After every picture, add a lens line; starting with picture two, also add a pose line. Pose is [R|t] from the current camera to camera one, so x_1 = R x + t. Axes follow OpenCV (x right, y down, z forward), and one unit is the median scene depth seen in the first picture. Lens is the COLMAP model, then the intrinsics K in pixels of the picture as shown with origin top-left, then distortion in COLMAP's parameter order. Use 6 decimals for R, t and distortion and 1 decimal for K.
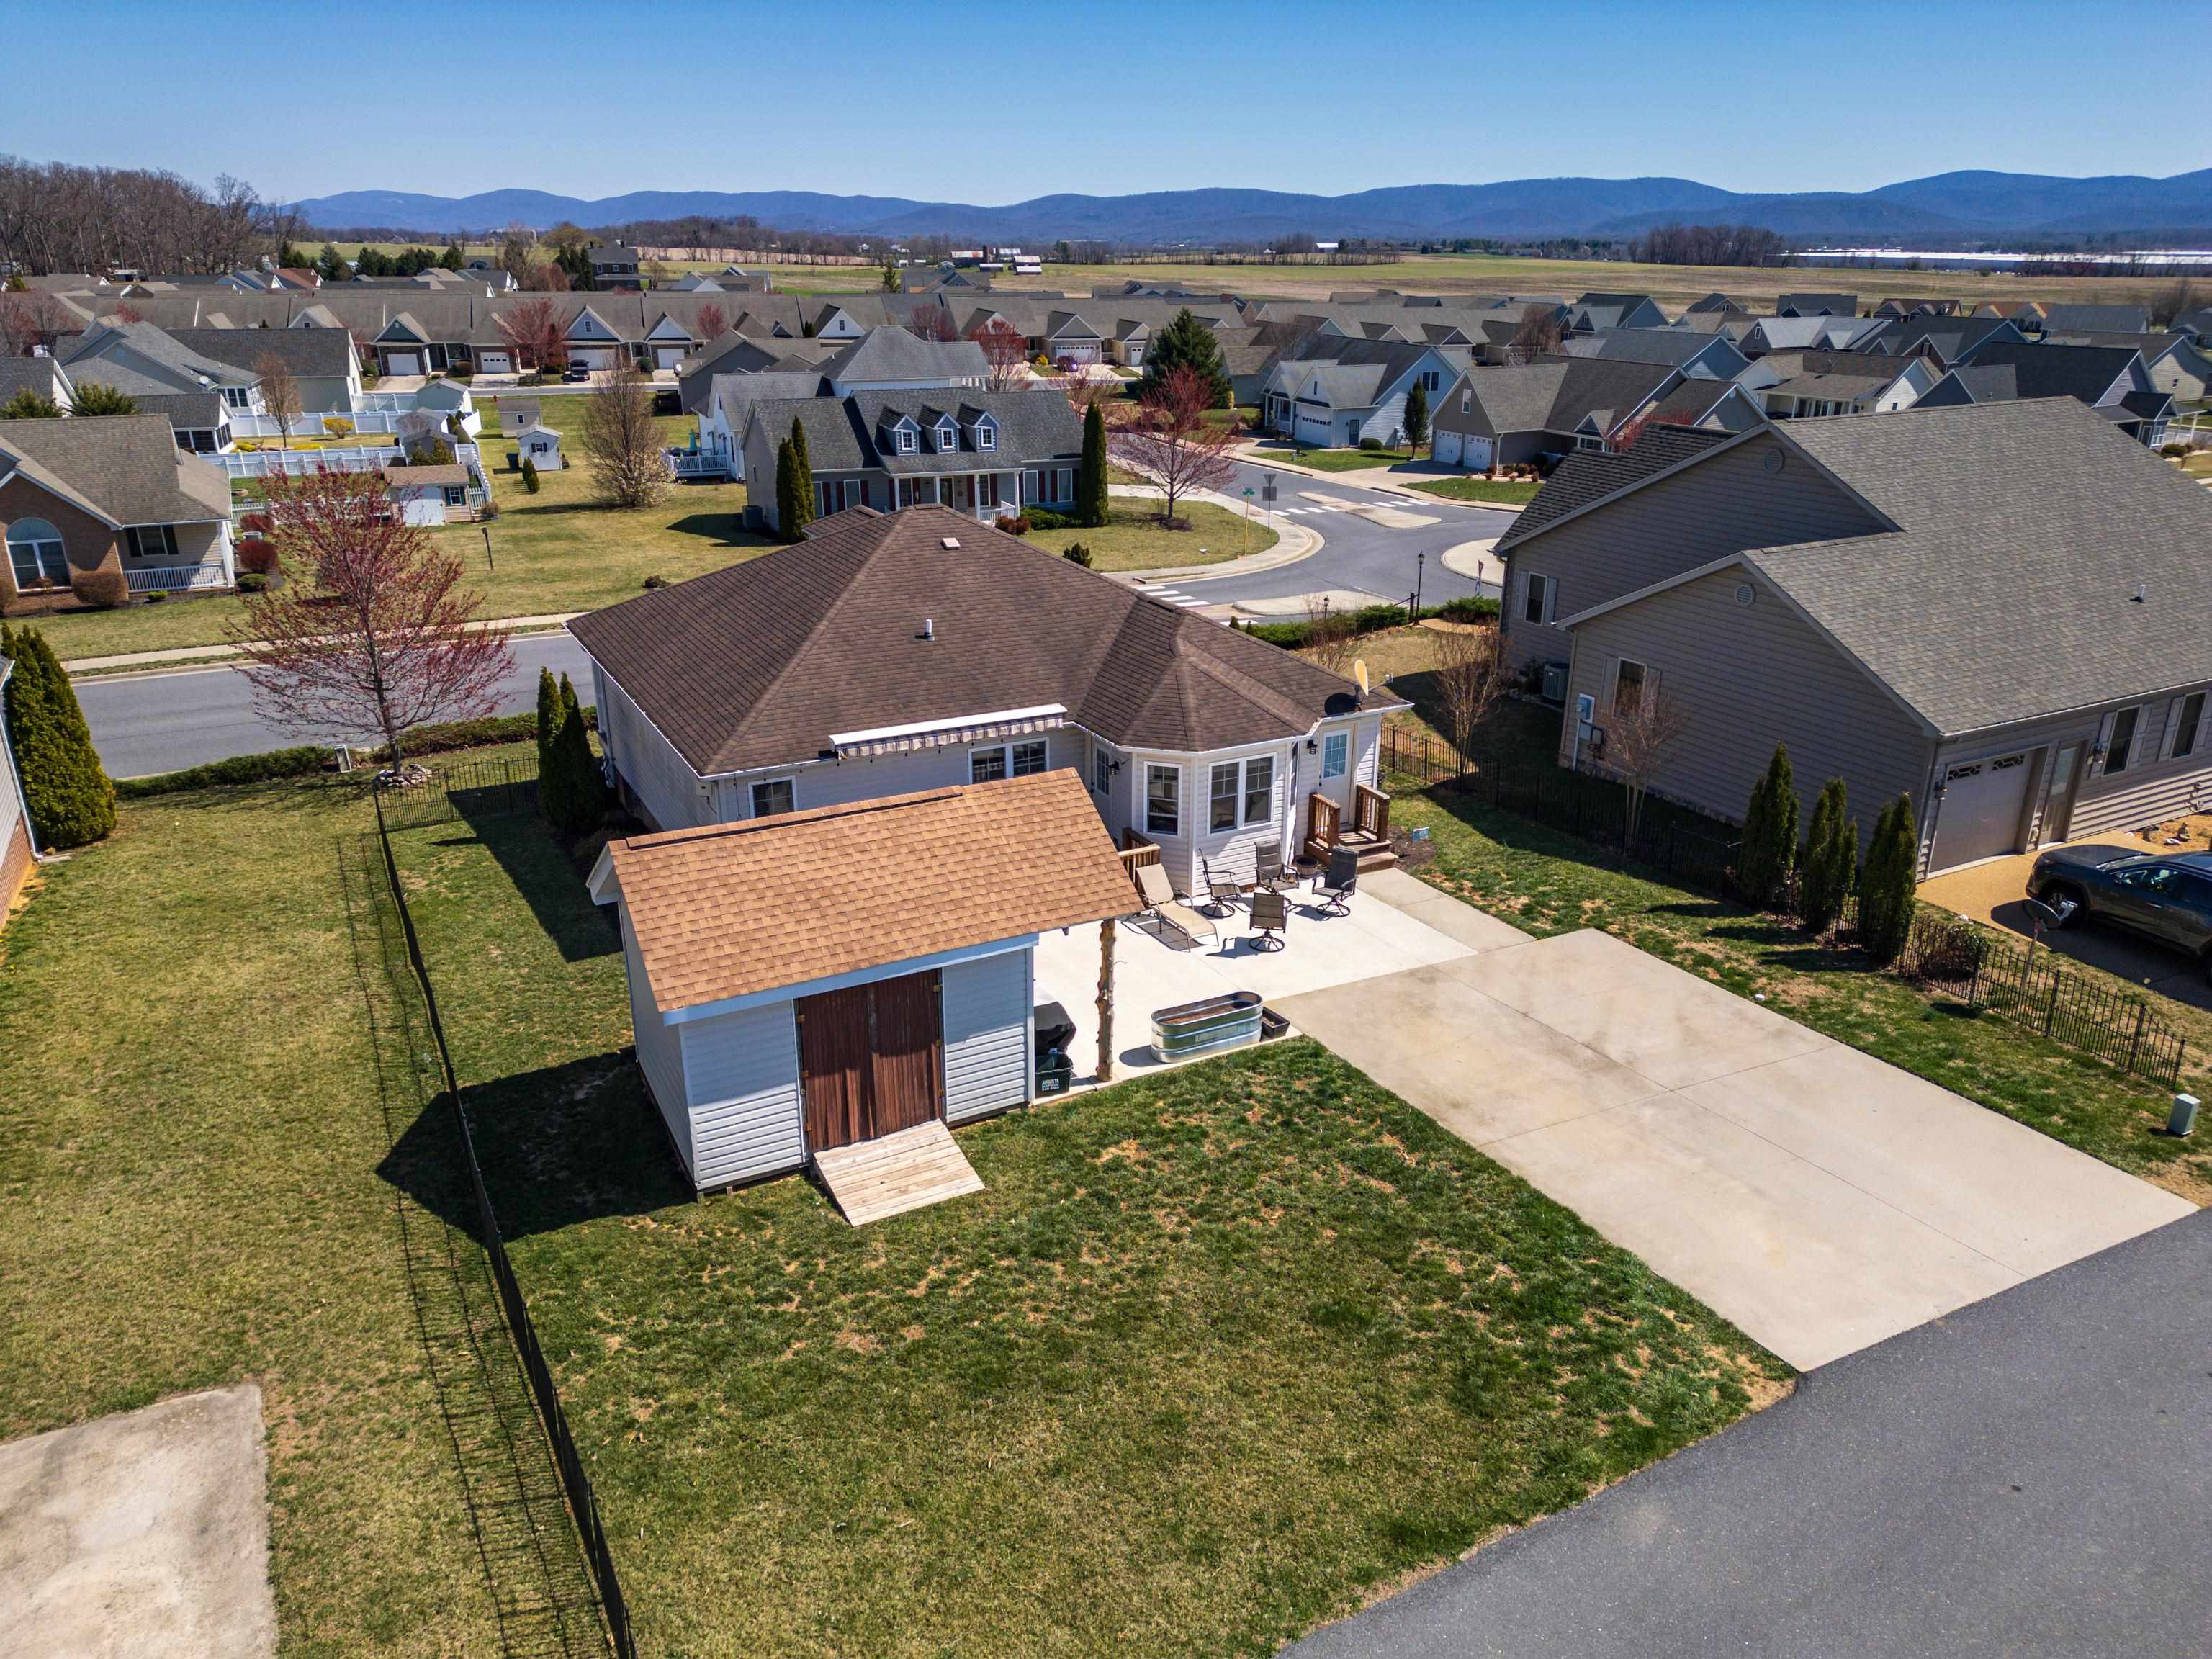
lens RADIAL K [[1551.5, 0, 1110.2], [0, 1551.5, 820.9], [0, 0, 1]] dist [0.098497, -0.103739]
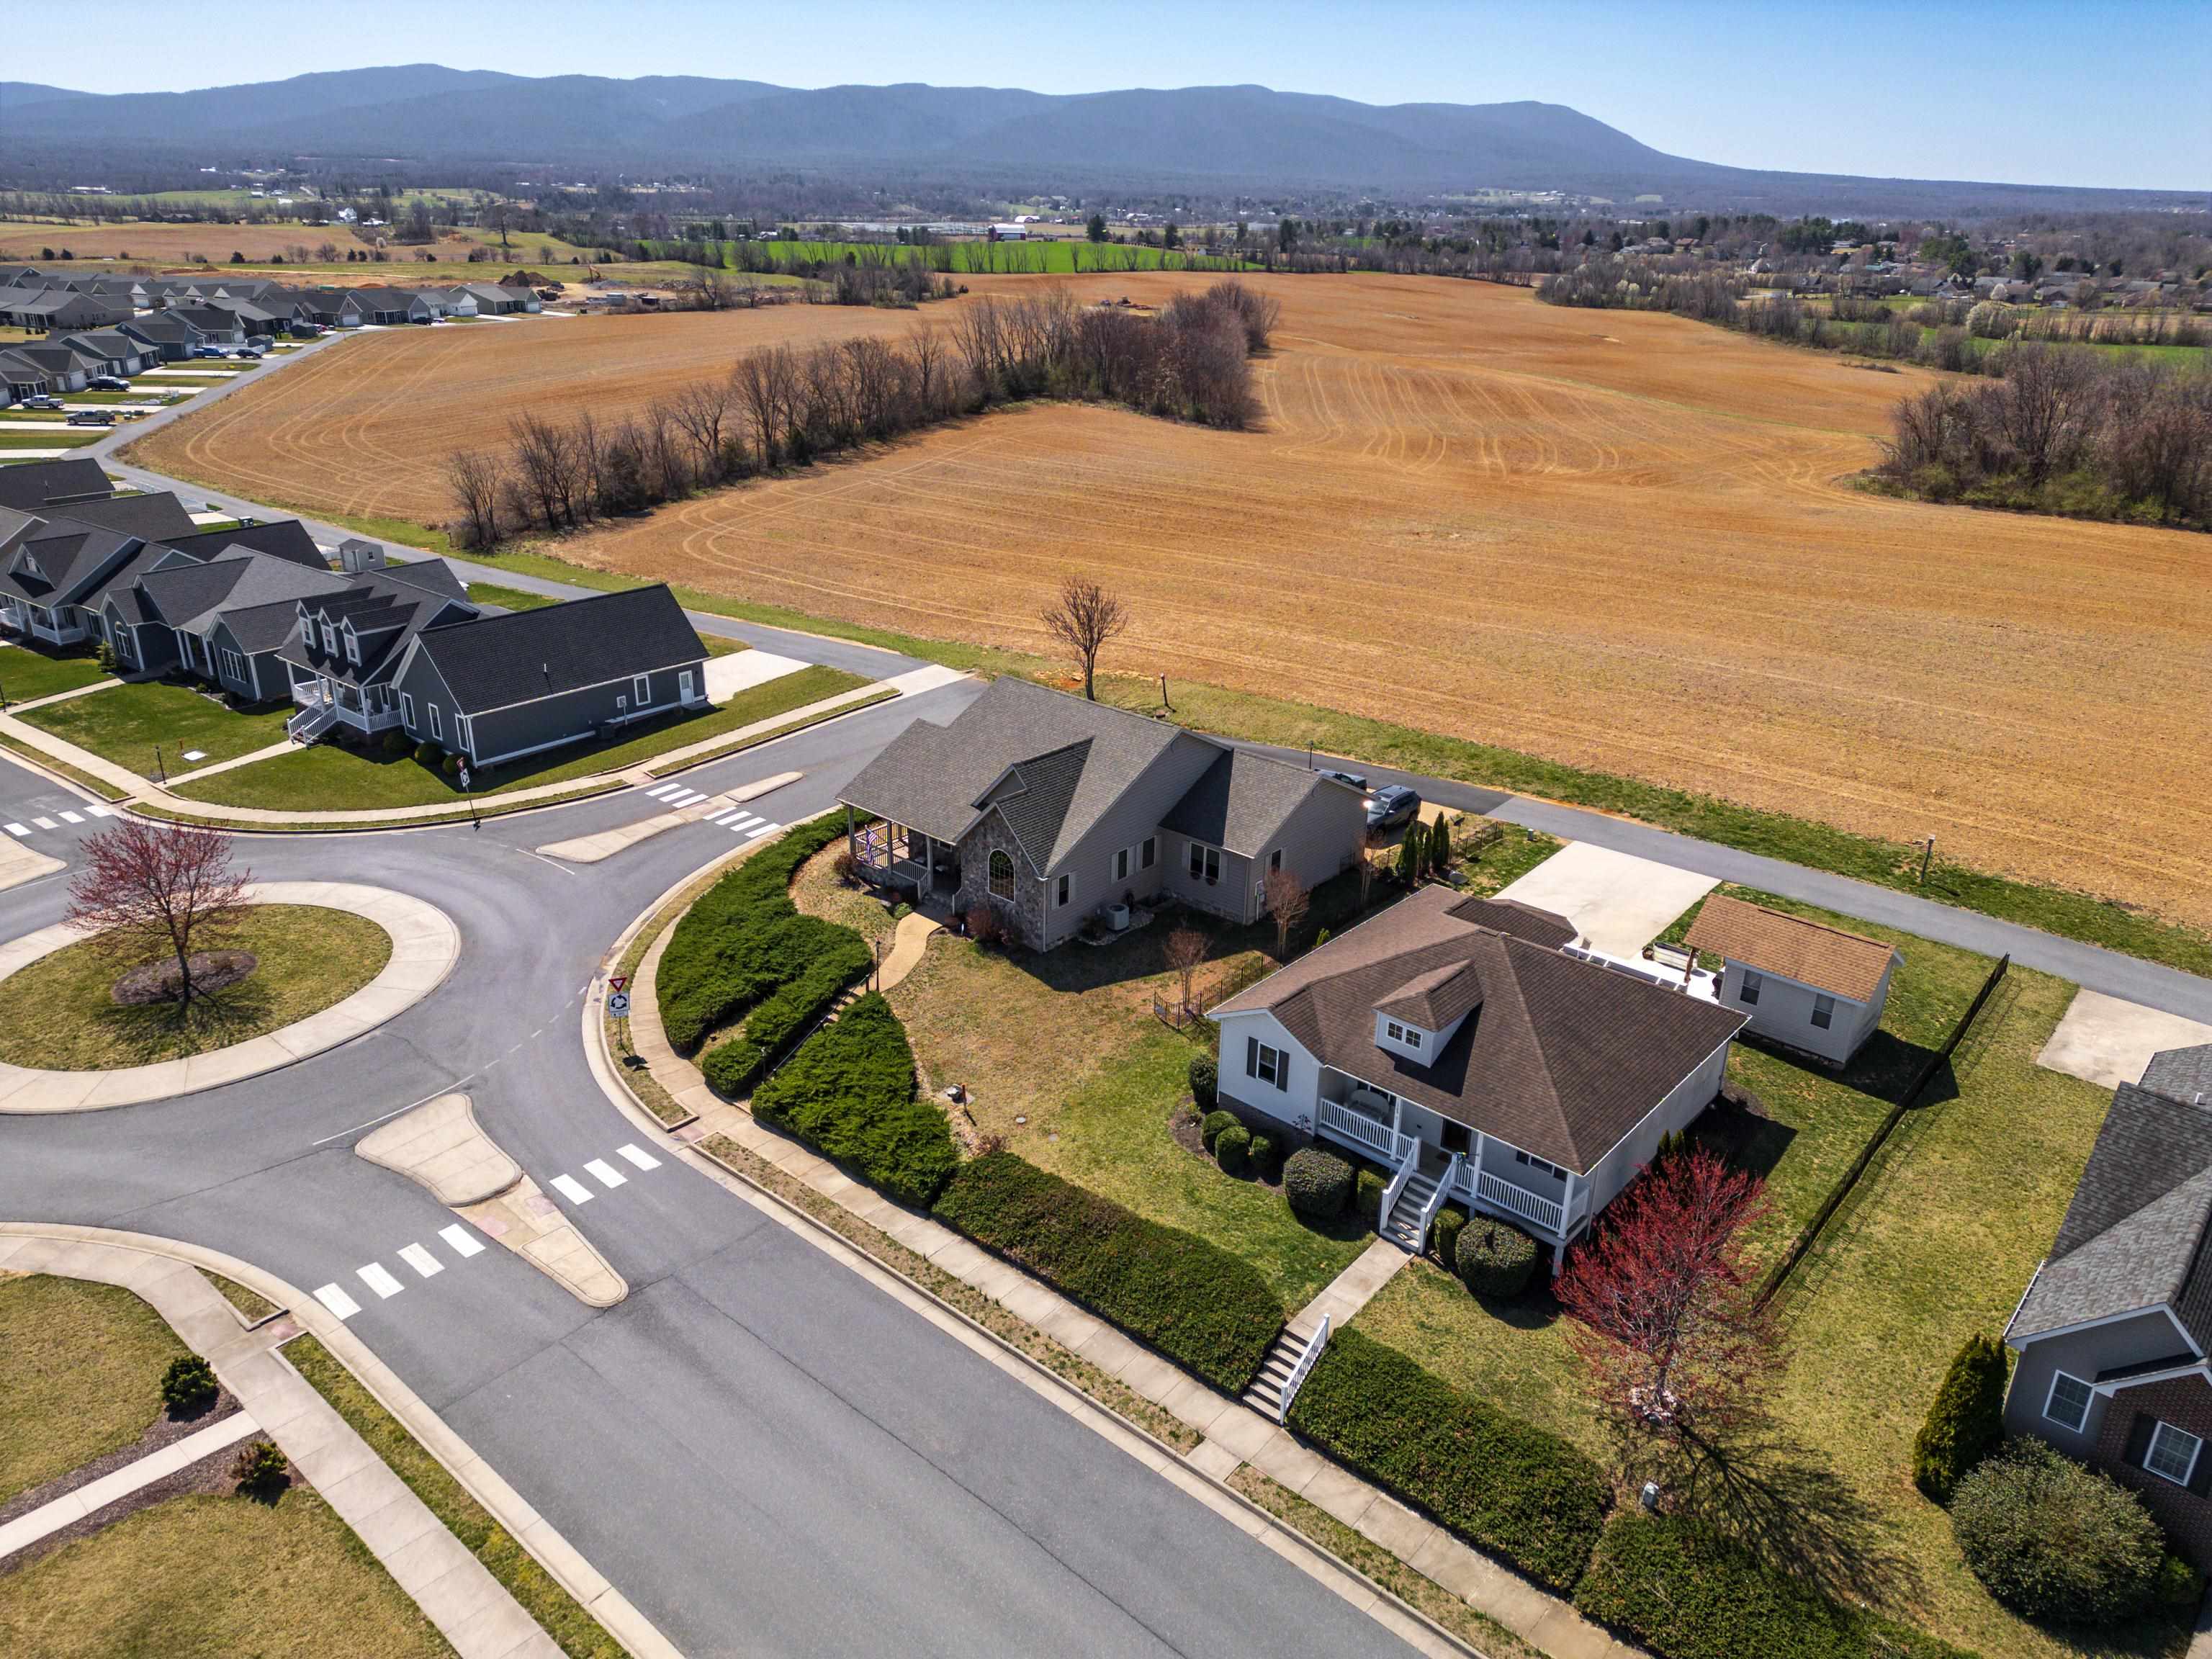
lens RADIAL K [[1551.5, 0, 1110.2], [0, 1551.5, 820.9], [0, 0, 1]] dist [0.098497, -0.103739]
pose [[-0.357869, -0.362037, 0.860731, -1.502468], [0.304193, 0.826295, 0.474028, -1.343276], [-0.882834, 0.431469, -0.185576, 1.848623]]
